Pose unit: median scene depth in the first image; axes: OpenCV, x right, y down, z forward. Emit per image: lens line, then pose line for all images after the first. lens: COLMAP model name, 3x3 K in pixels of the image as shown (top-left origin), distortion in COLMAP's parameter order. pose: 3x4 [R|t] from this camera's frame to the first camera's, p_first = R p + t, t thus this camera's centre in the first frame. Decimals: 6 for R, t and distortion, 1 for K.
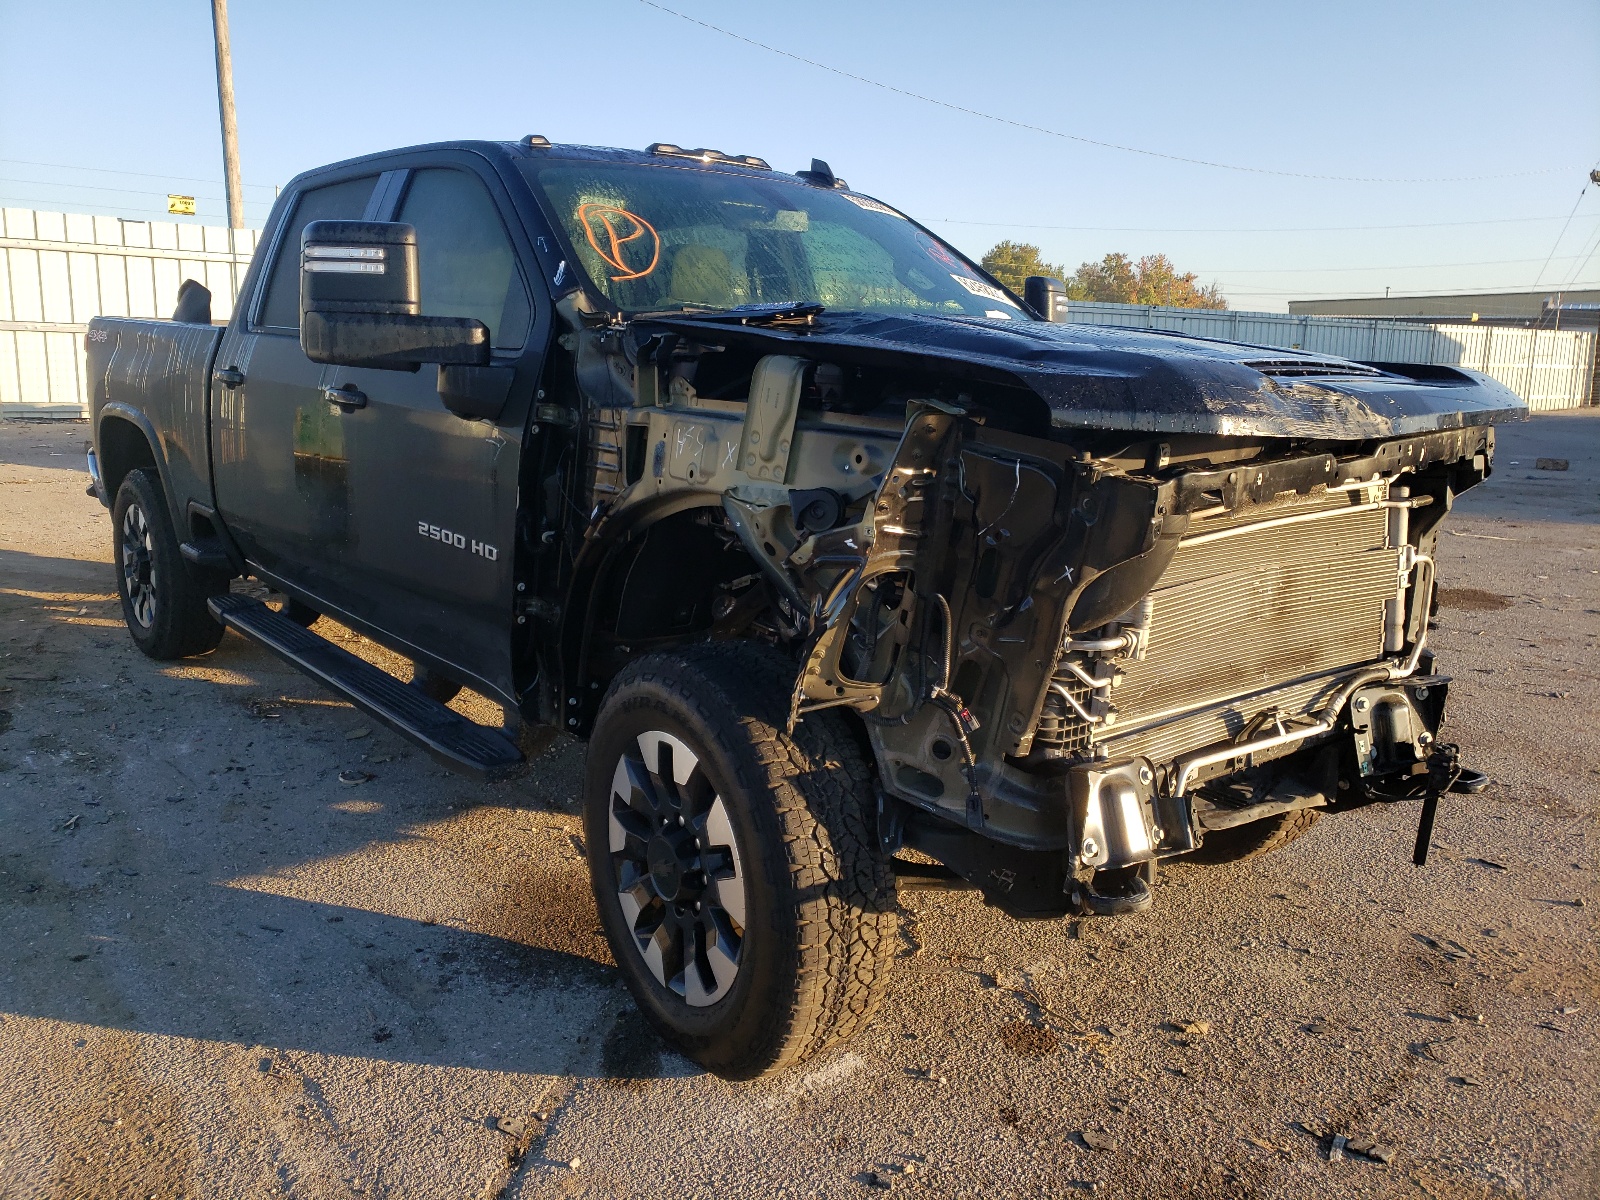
lens RADIAL K [[1224.5, 0, 763.5], [0, 1224.5, 596.5], [0, 0, 1]] dist [-0.000974, 0.034828]
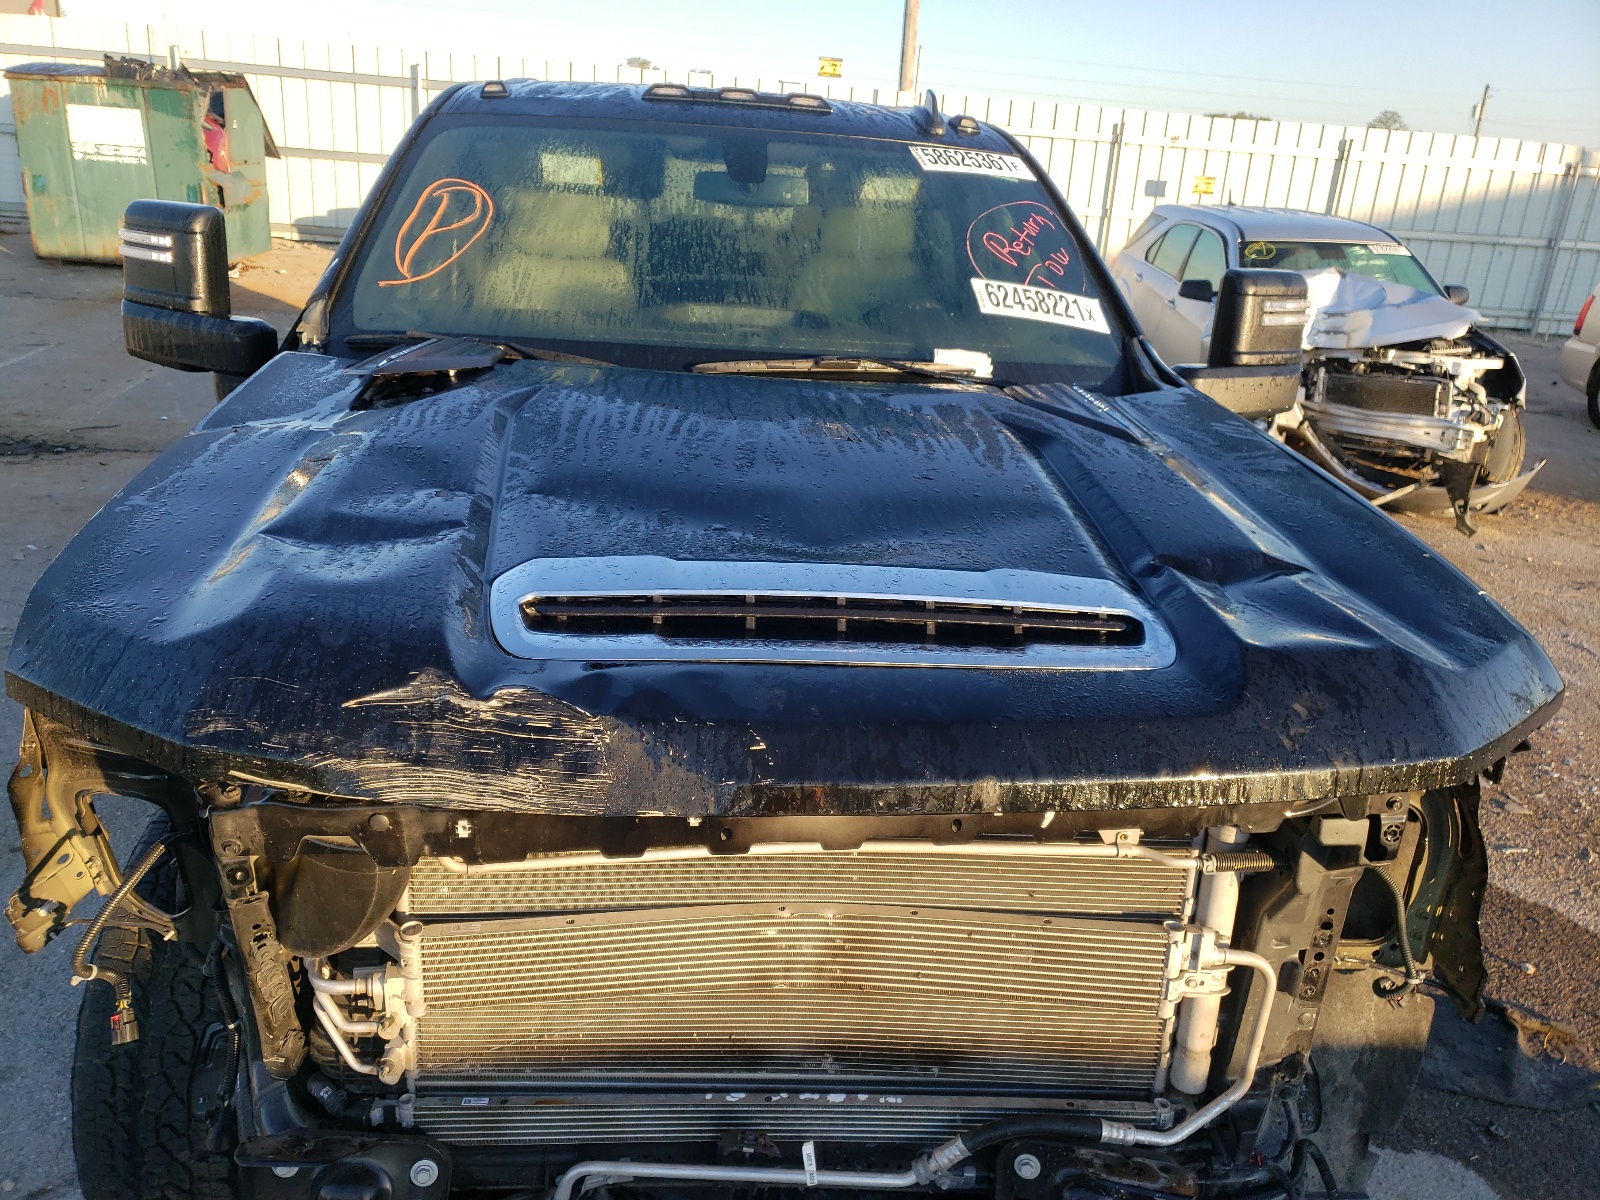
lens RADIAL K [[1232.0, 0, 777.8], [0, 1232.0, 603.2], [0, 0, 1]] dist [-0.009272, 0.045369]
pose [[0.839720, 0.215054, -0.498621, 0.589660], [-0.154619, 0.974918, 0.160088, -0.233509], [0.520542, -0.057333, 0.851909, 0.434444]]
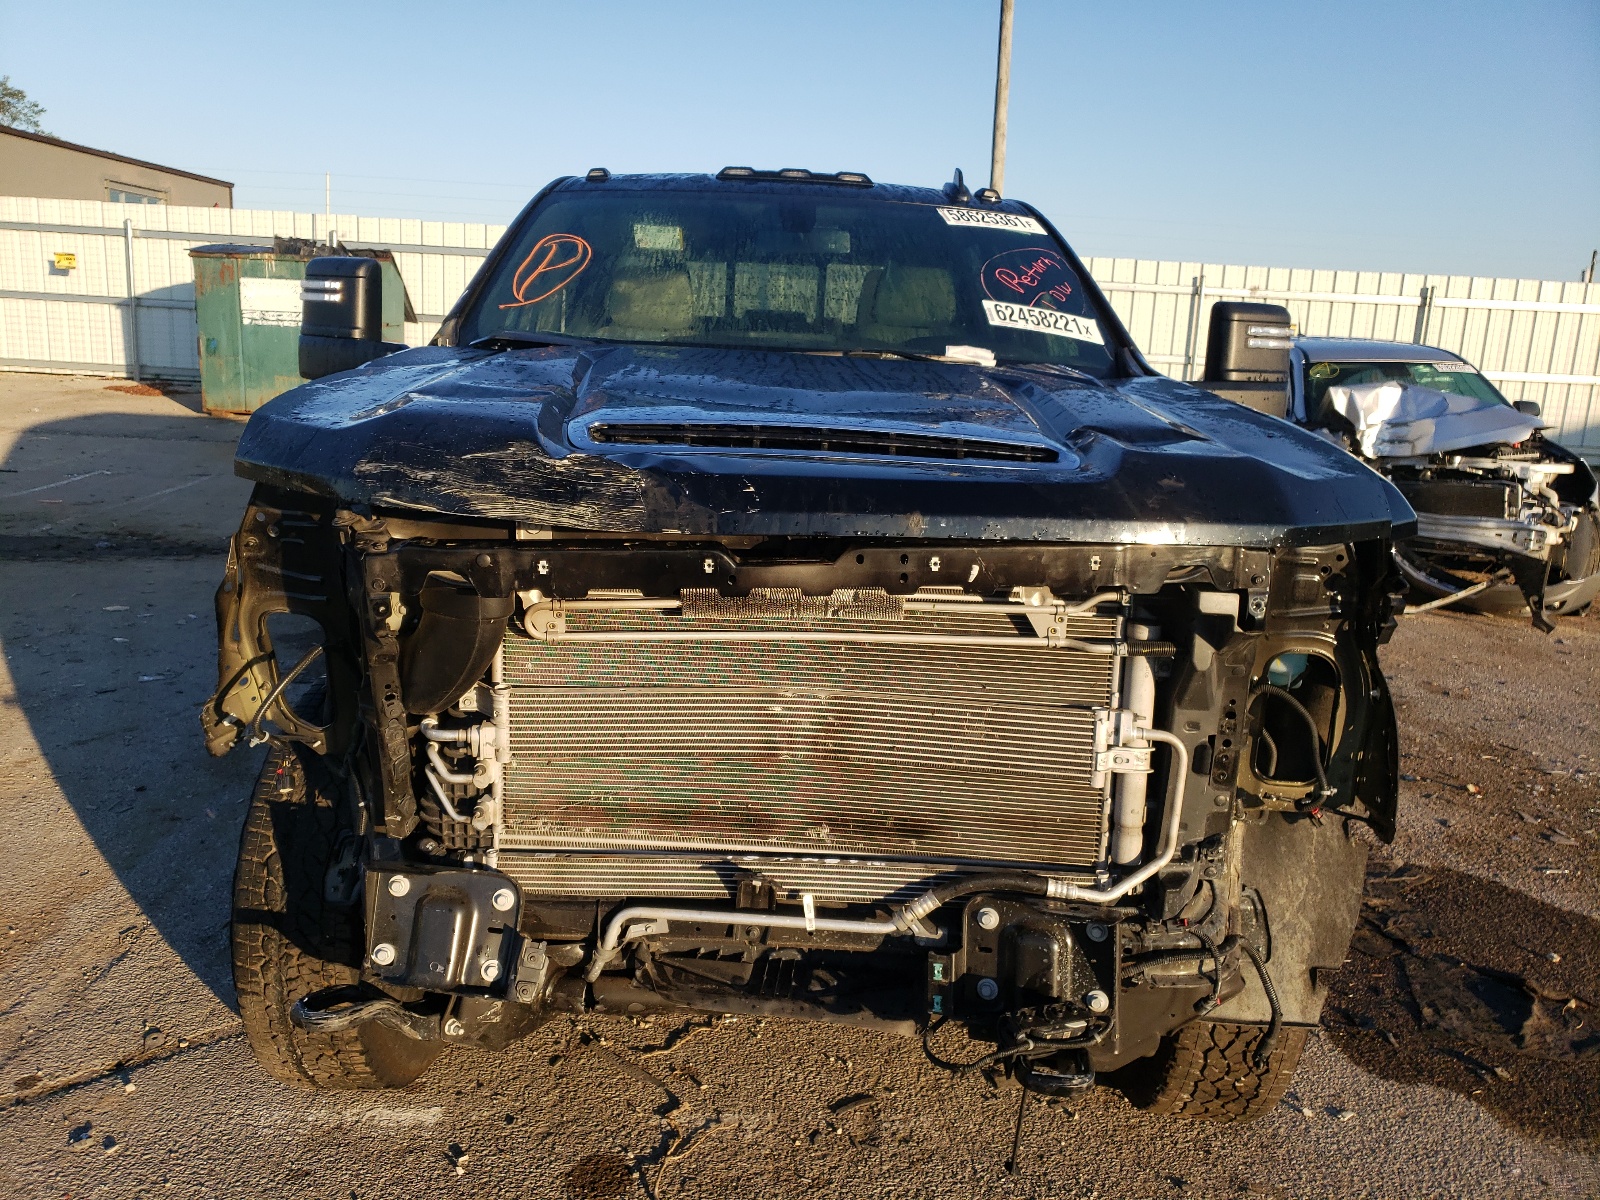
lens RADIAL K [[1224.5, 0, 763.5], [0, 1224.5, 596.5], [0, 0, 1]] dist [-0.000974, 0.034828]
pose [[0.787090, 0.146100, -0.599287, 0.740779], [-0.152929, 0.987432, 0.039871, -0.096628], [0.597580, 0.060266, 0.799541, 0.331456]]
